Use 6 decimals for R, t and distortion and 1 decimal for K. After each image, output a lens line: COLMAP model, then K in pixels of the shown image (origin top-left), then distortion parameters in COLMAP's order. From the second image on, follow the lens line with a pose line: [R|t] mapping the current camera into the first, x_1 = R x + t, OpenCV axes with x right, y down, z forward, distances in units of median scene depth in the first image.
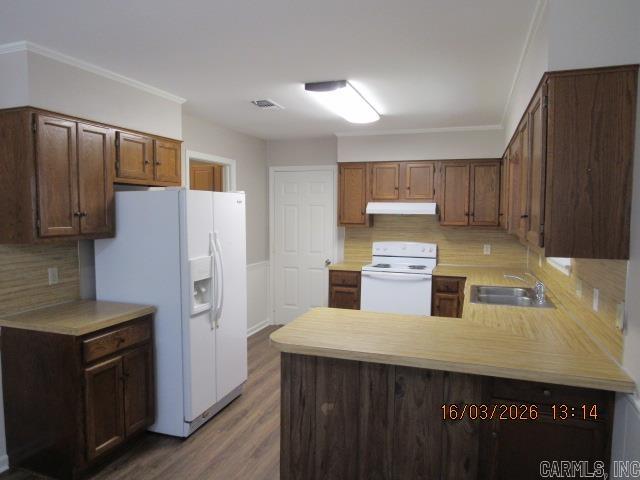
lens RADIAL K [[458.1, 0, 316.2], [0, 458.1, 241.4], [0, 0, 1]] dist [-0.009371, -0.023749]
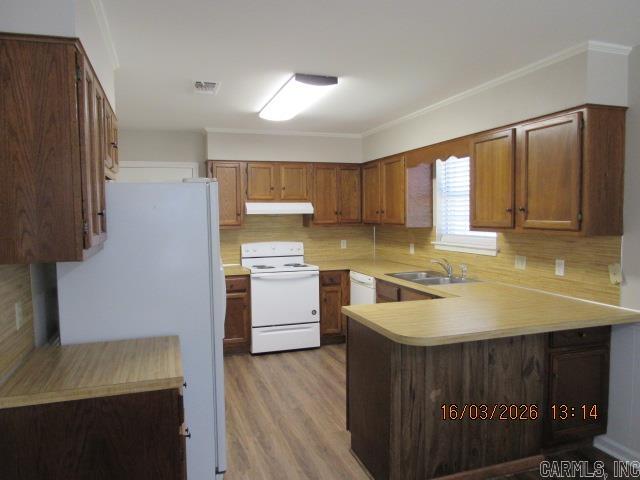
lens RADIAL K [[458.1, 0, 316.2], [0, 458.1, 241.4], [0, 0, 1]] dist [-0.009371, -0.023749]
pose [[0.790224, -0.052253, 0.610587, -0.405412], [0.058335, 0.998248, 0.009931, -0.005148], [-0.610036, 0.027771, 0.791887, 0.166204]]
